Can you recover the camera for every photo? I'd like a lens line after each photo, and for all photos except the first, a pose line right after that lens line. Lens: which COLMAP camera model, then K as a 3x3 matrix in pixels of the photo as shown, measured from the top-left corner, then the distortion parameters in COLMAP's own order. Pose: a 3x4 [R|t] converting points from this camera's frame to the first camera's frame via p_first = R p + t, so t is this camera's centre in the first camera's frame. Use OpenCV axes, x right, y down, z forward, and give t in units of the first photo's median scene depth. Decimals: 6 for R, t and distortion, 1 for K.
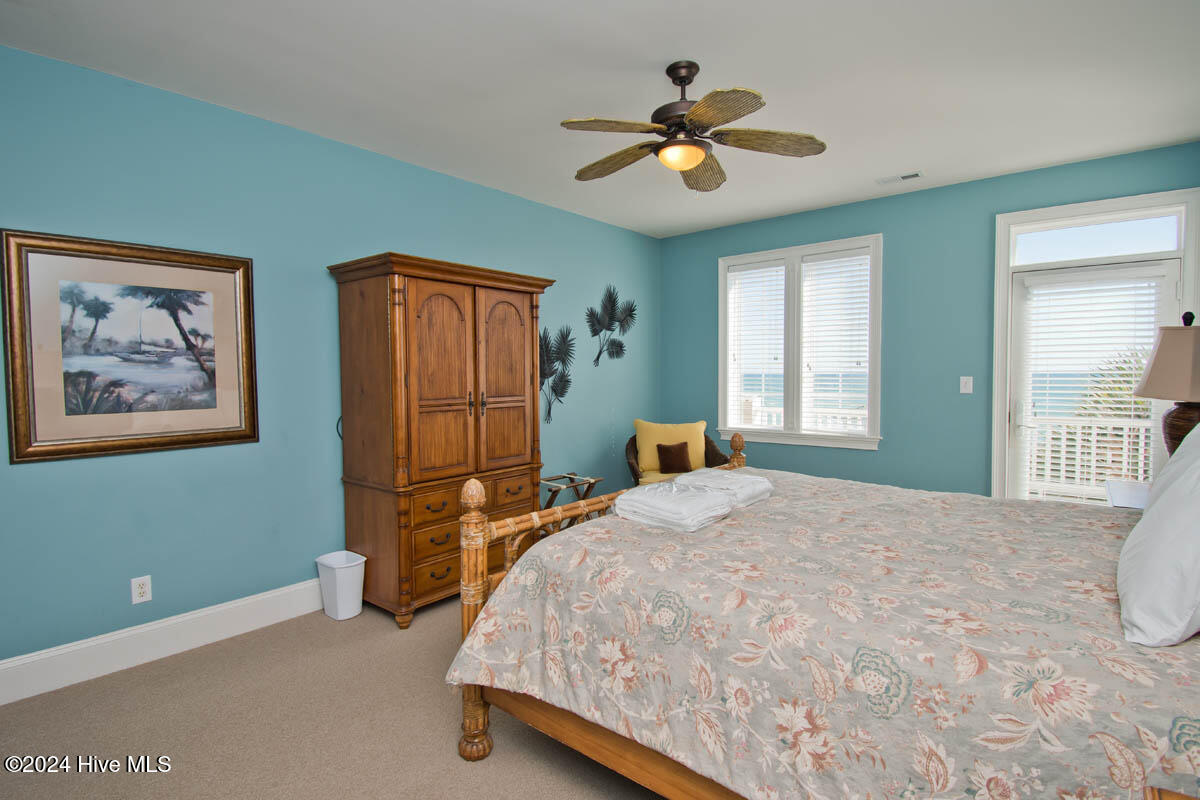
lens RADIAL K [[592.5, 0, 600.0], [0, 592.5, 400.0], [0, 0, 1]] dist [0.001990, -0.020533]
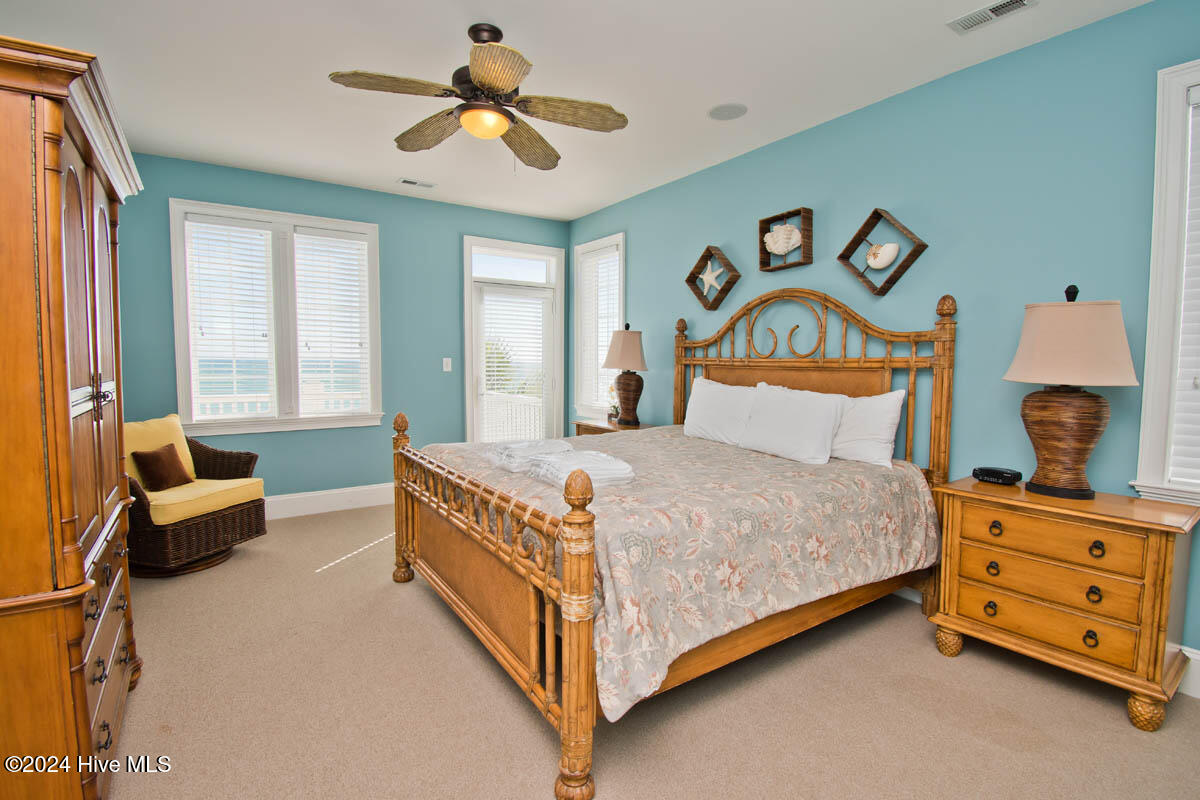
lens RADIAL K [[564.9, 0, 600.0], [0, 564.9, 400.0], [0, 0, 1]] dist [0.001303, -0.017498]
pose [[0.267407, -0.056059, 0.961952, -0.462340], [0.032550, 0.998262, 0.049127, 0.000840], [-0.963034, 0.018175, 0.268767, 0.369288]]
